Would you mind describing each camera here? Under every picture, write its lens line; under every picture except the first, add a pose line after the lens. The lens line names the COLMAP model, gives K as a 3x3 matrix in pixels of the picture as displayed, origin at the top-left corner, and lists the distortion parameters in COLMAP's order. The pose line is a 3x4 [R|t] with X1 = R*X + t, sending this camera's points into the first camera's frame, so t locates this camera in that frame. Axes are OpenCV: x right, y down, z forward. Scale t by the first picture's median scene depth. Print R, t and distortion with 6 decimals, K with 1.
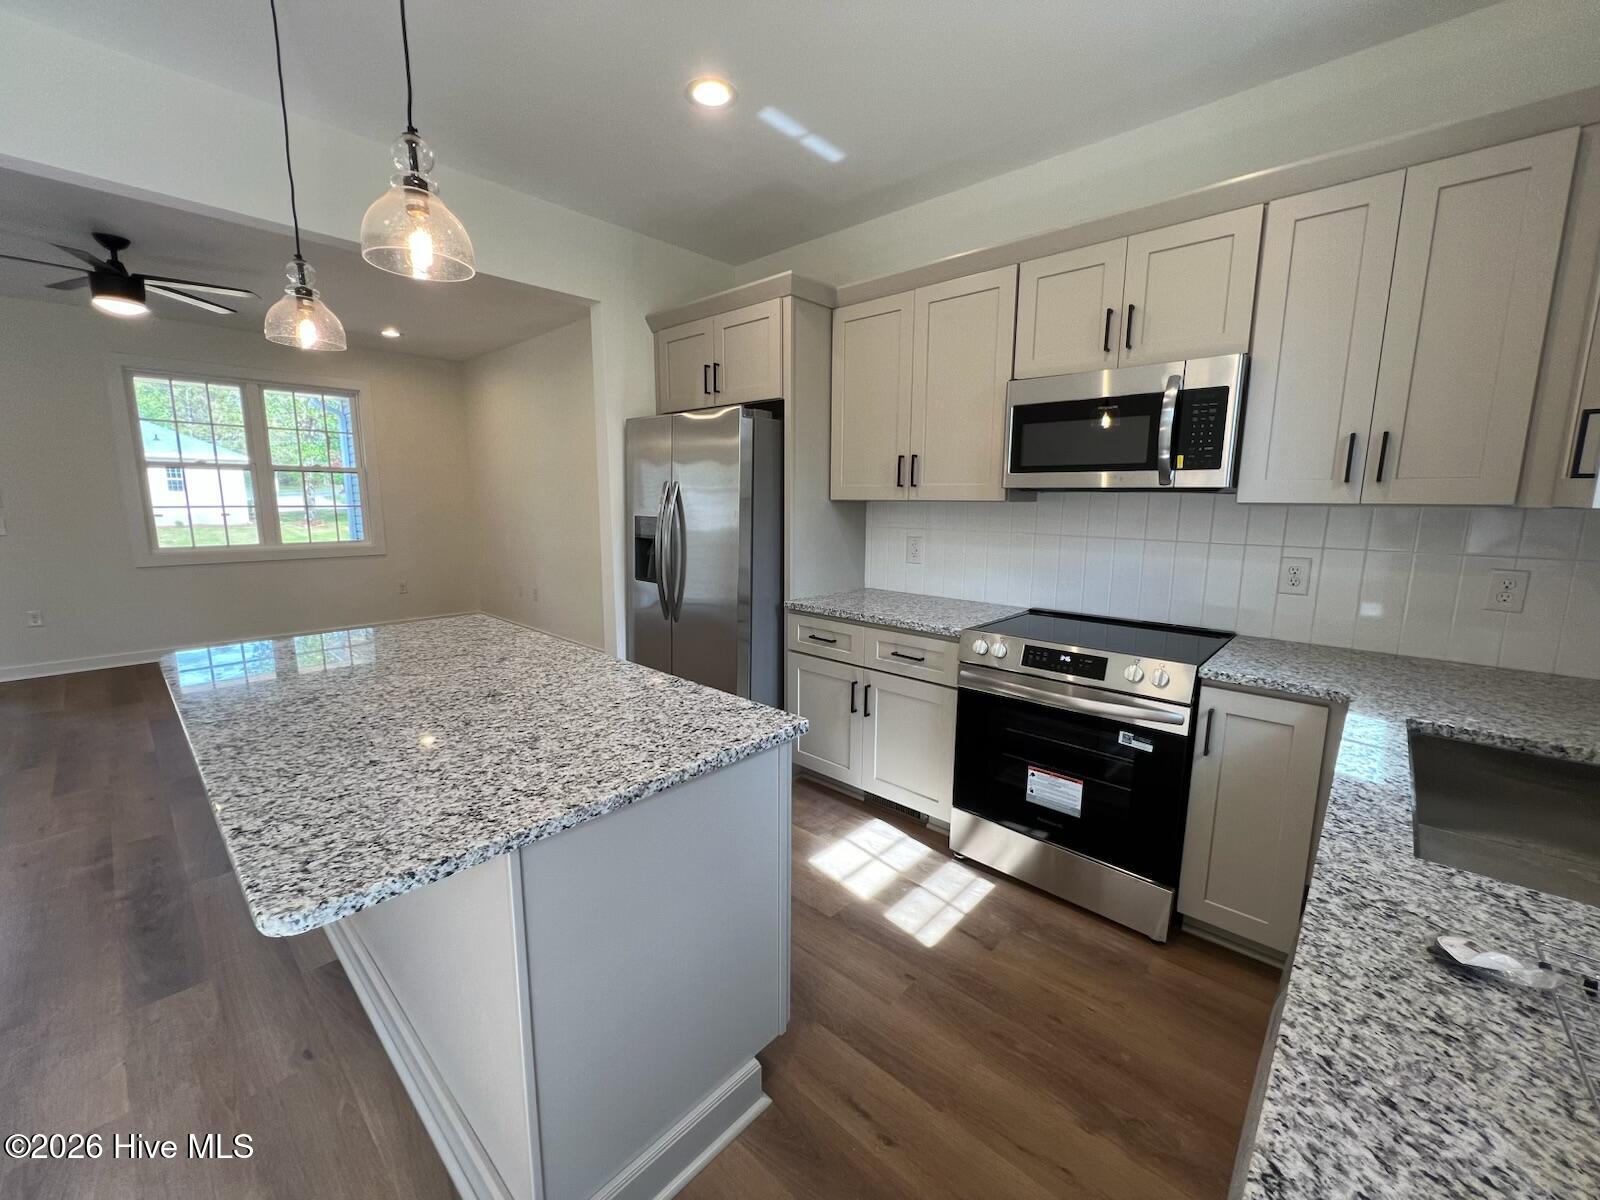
lens RADIAL K [[643.0, 0, 796.9], [0, 643.0, 596.7], [0, 0, 1]] dist [-0.000489, -0.000845]
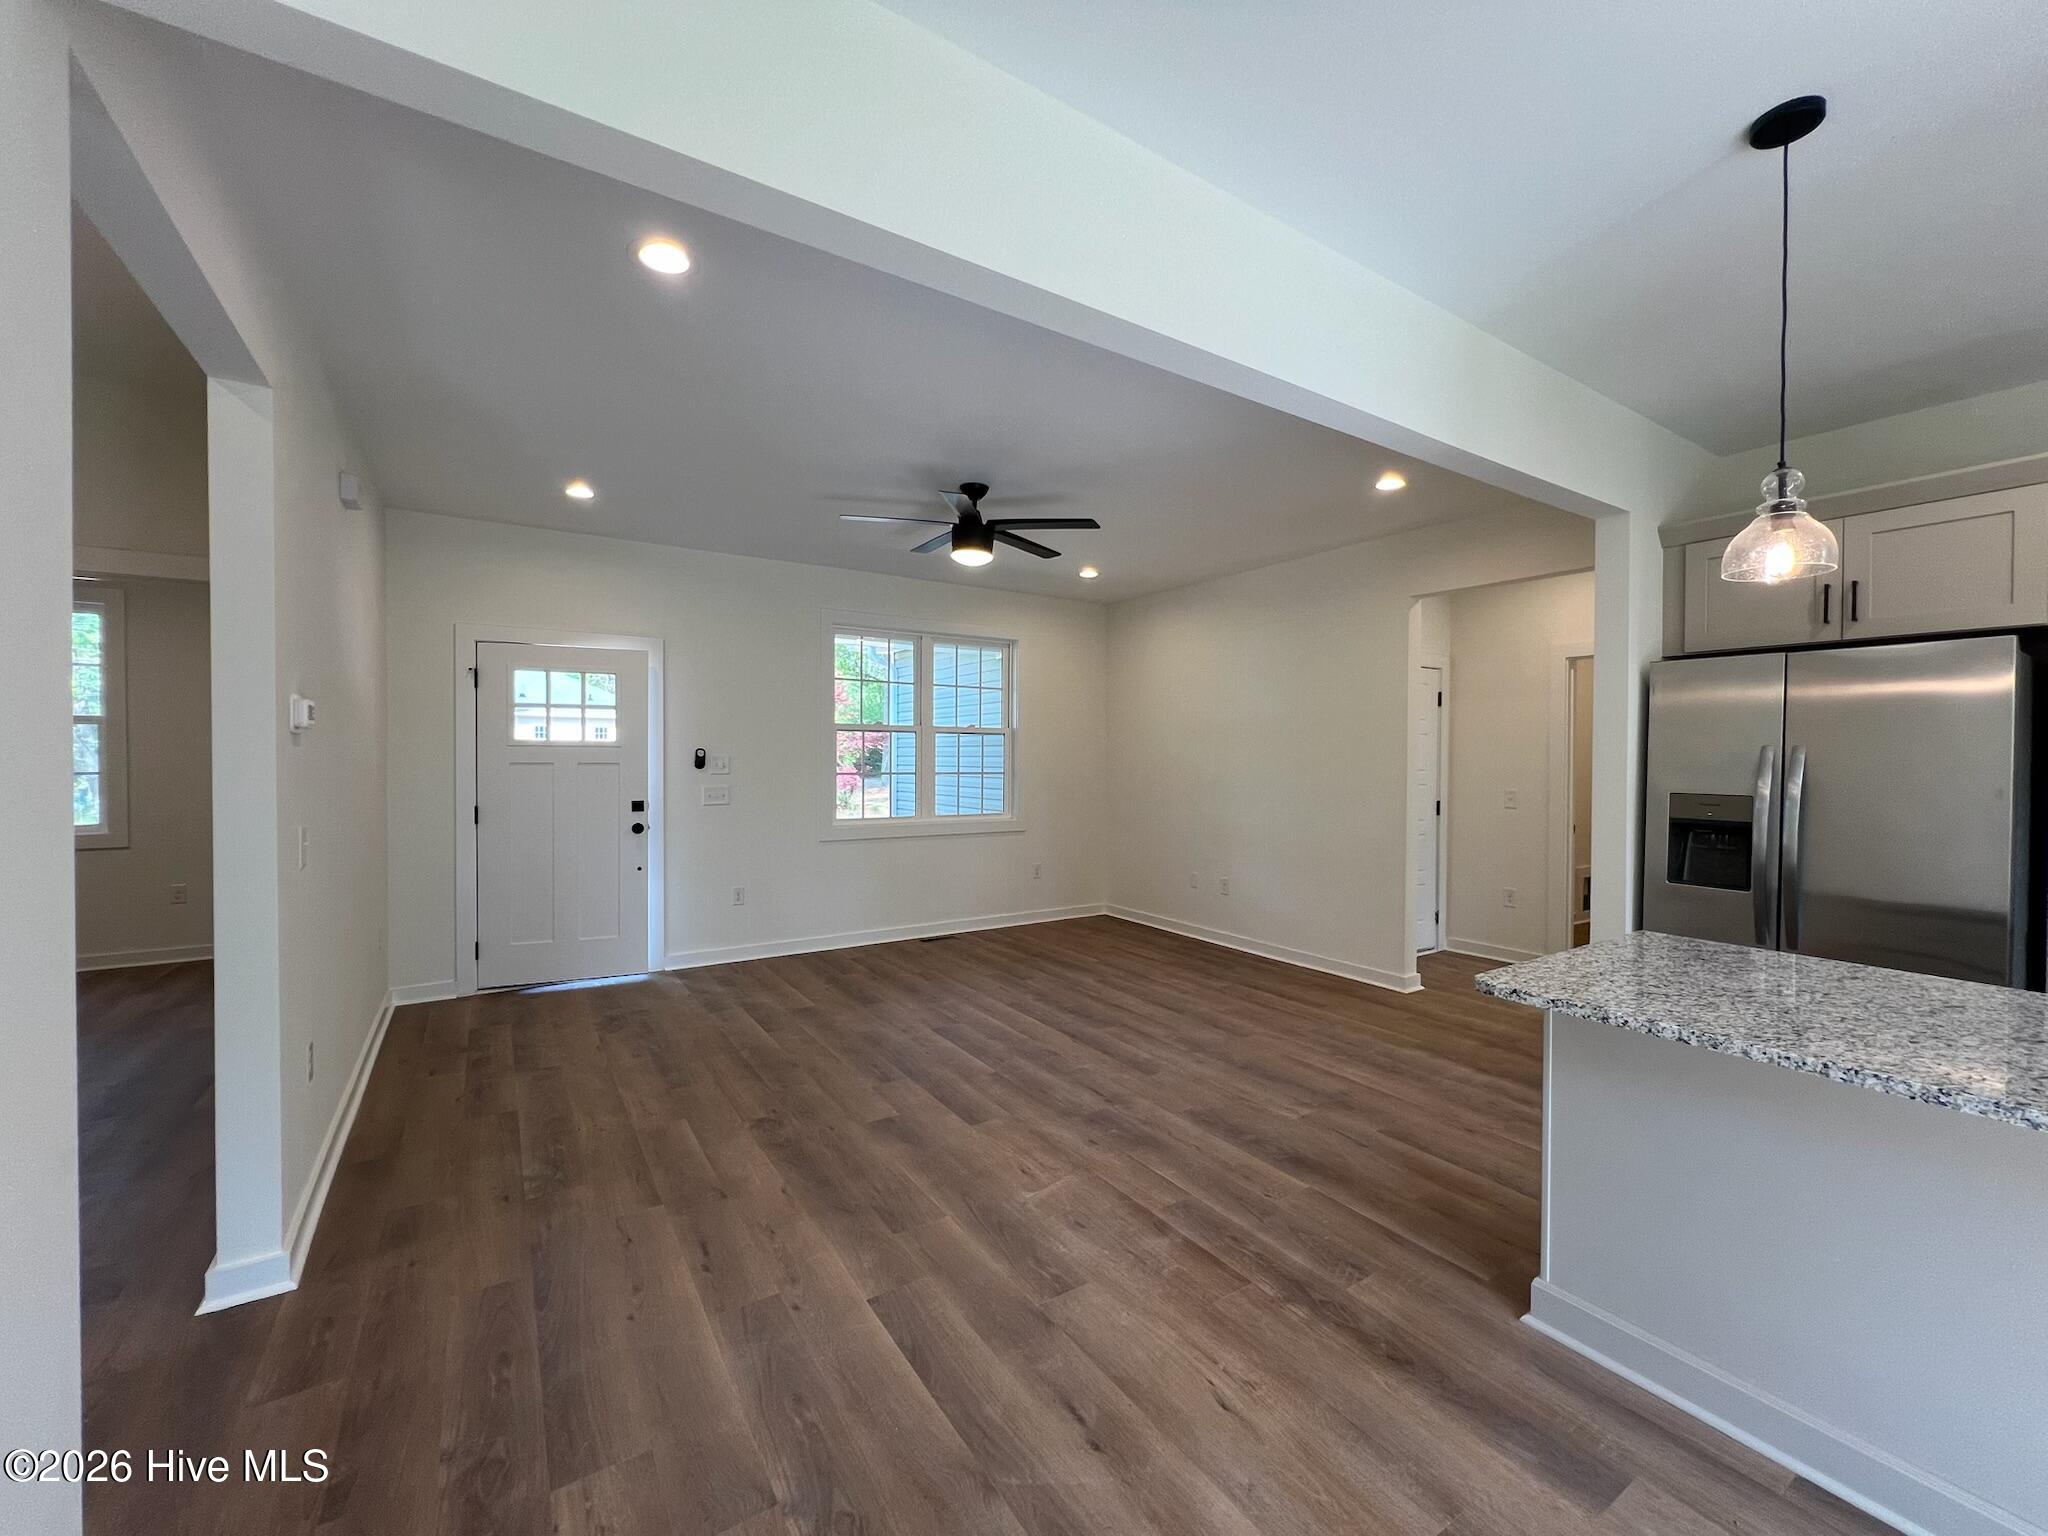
lens RADIAL K [[820.6, 0, 1022.1], [0, 820.6, 767.6], [0, 0, 1]] dist [-0.003230, 0.000997]
pose [[0.969173, 0.001552, -0.246378, -0.701324], [-0.036577, 0.989806, -0.137646, -0.001612], [0.243653, 0.142415, 0.959349, -0.053117]]
